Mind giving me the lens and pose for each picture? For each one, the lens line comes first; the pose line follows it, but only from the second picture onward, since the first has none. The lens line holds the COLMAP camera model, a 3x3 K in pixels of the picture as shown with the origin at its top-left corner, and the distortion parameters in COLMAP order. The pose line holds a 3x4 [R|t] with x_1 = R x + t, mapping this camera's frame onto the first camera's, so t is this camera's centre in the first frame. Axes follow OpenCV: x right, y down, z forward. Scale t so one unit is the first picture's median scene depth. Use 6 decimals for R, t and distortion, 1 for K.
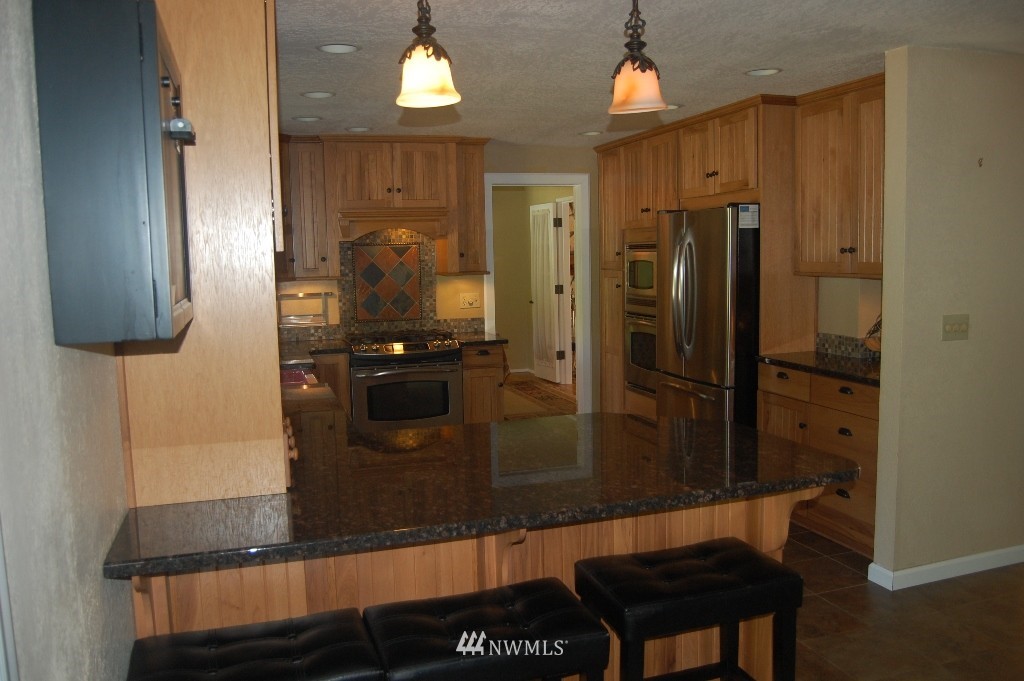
lens RADIAL K [[814.9, 0, 511.4], [0, 814.9, 342.2], [0, 0, 1]] dist [-0.067389, 0.004802]
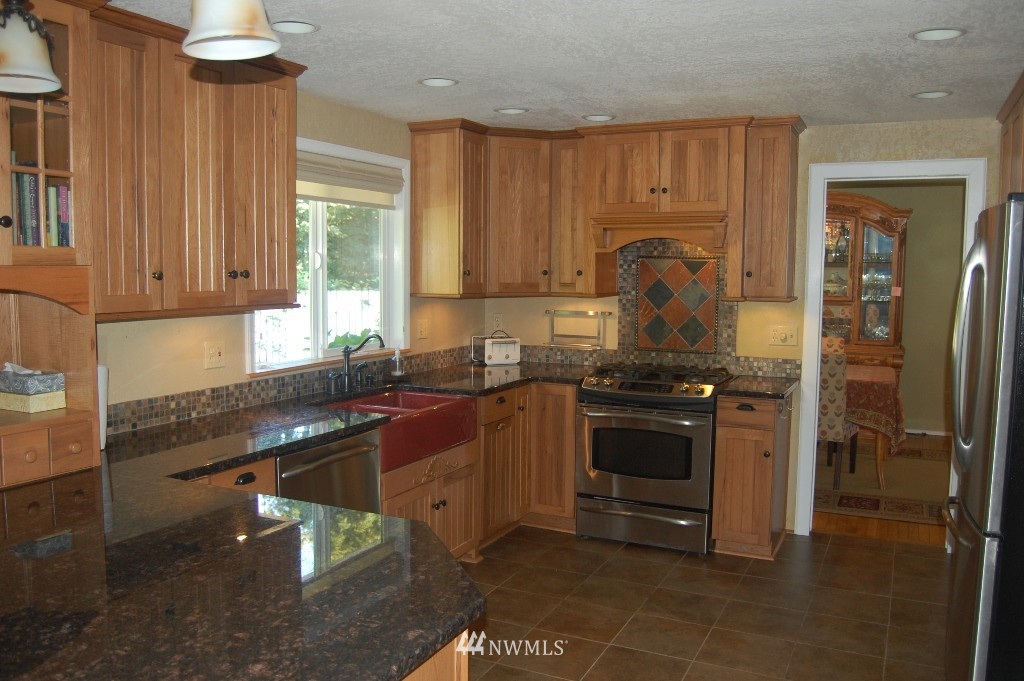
lens RADIAL K [[841.1, 0, 511.4], [0, 841.1, 340.1], [0, 0, 1]] dist [-0.063841, 0.022748]
pose [[0.716685, 0.088103, -0.691810, 0.331819], [-0.100775, 0.994660, 0.022273, -0.043057], [0.690077, 0.053754, 0.721736, 0.304631]]
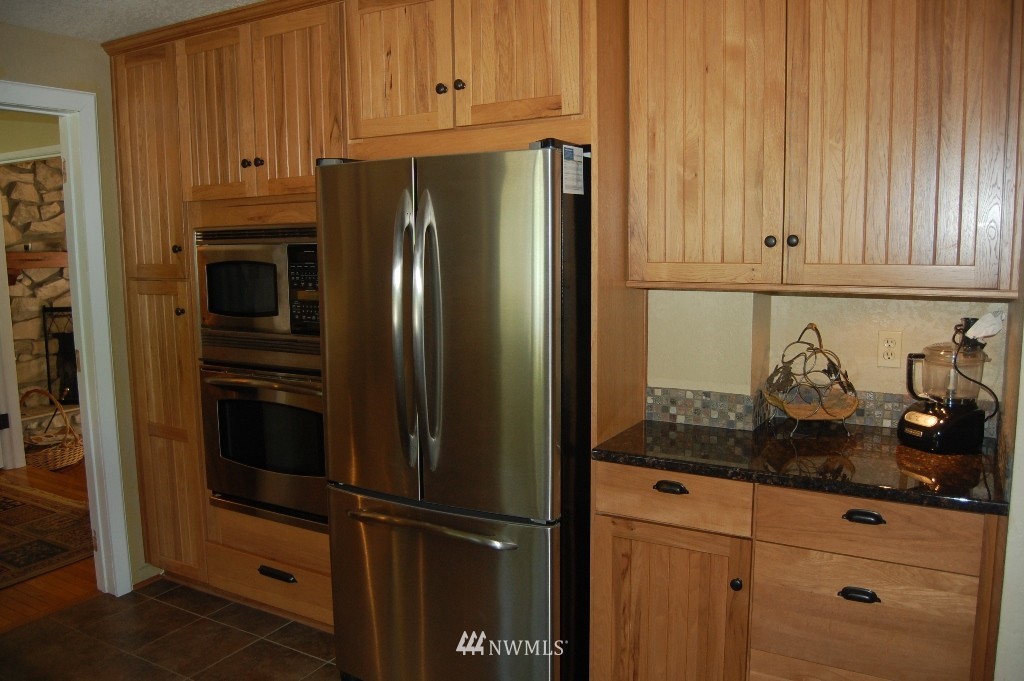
lens RADIAL K [[814.9, 0, 510.1], [0, 814.9, 339.1], [0, 0, 1]] dist [-0.067389, 0.004802]
pose [[0.756363, -0.068948, 0.650508, -0.049709], [0.069325, 0.997278, 0.025097, -0.054570], [-0.650468, 0.026114, 0.759085, 0.520839]]
